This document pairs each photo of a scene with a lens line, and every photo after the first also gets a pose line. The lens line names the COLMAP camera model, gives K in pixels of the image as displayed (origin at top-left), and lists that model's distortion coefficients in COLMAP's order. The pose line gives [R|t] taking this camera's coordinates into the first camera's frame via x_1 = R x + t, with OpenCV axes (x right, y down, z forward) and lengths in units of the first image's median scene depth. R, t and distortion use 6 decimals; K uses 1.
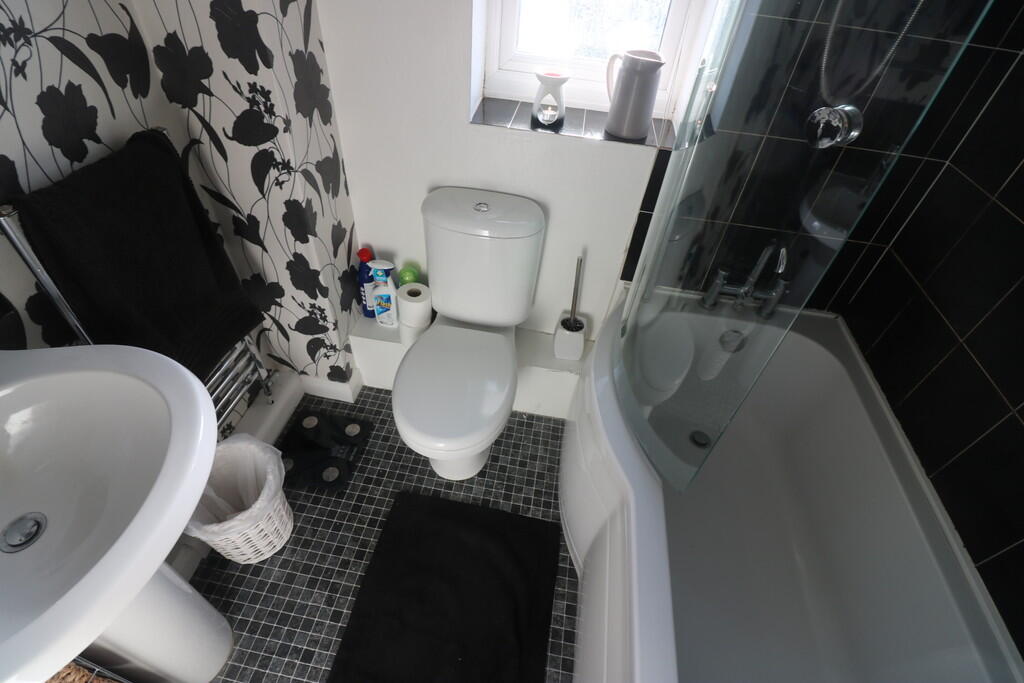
lens RADIAL K [[475.1, 0, 512.4], [0, 475.1, 334.7], [0, 0, 1]] dist [0.012701, -0.012897]
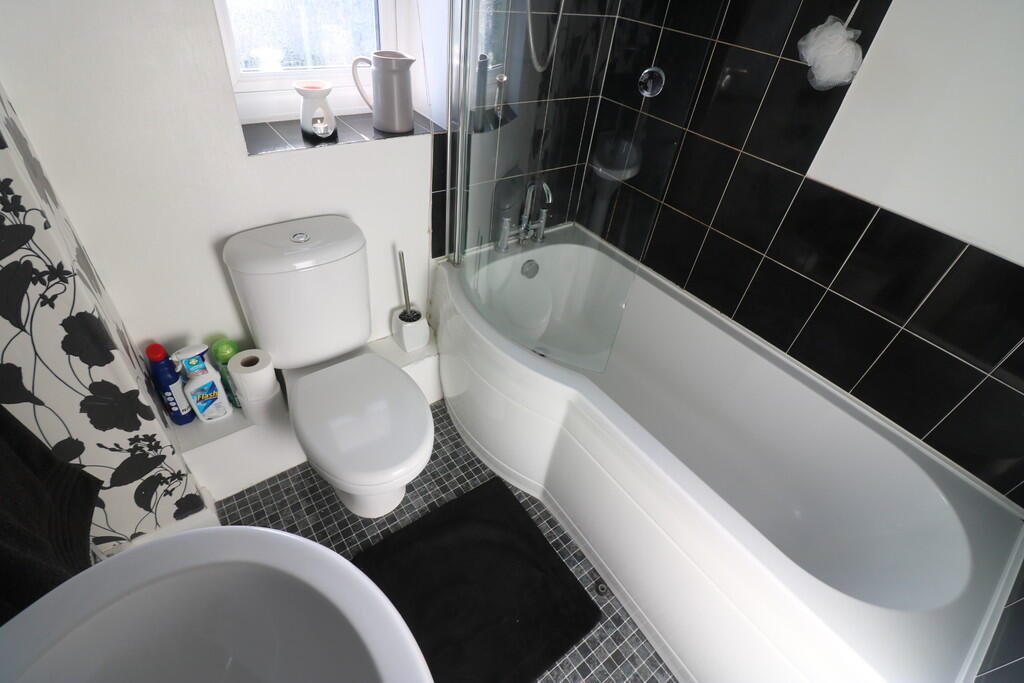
lens RADIAL K [[475.1, 0, 512.4], [0, 475.1, 334.7], [0, 0, 1]] dist [0.012701, -0.012897]
pose [[0.698338, -0.460845, 0.547673, -0.365270], [0.449889, 0.877726, 0.164917, -0.066829], [-0.556708, 0.131224, 0.820278, 0.026666]]
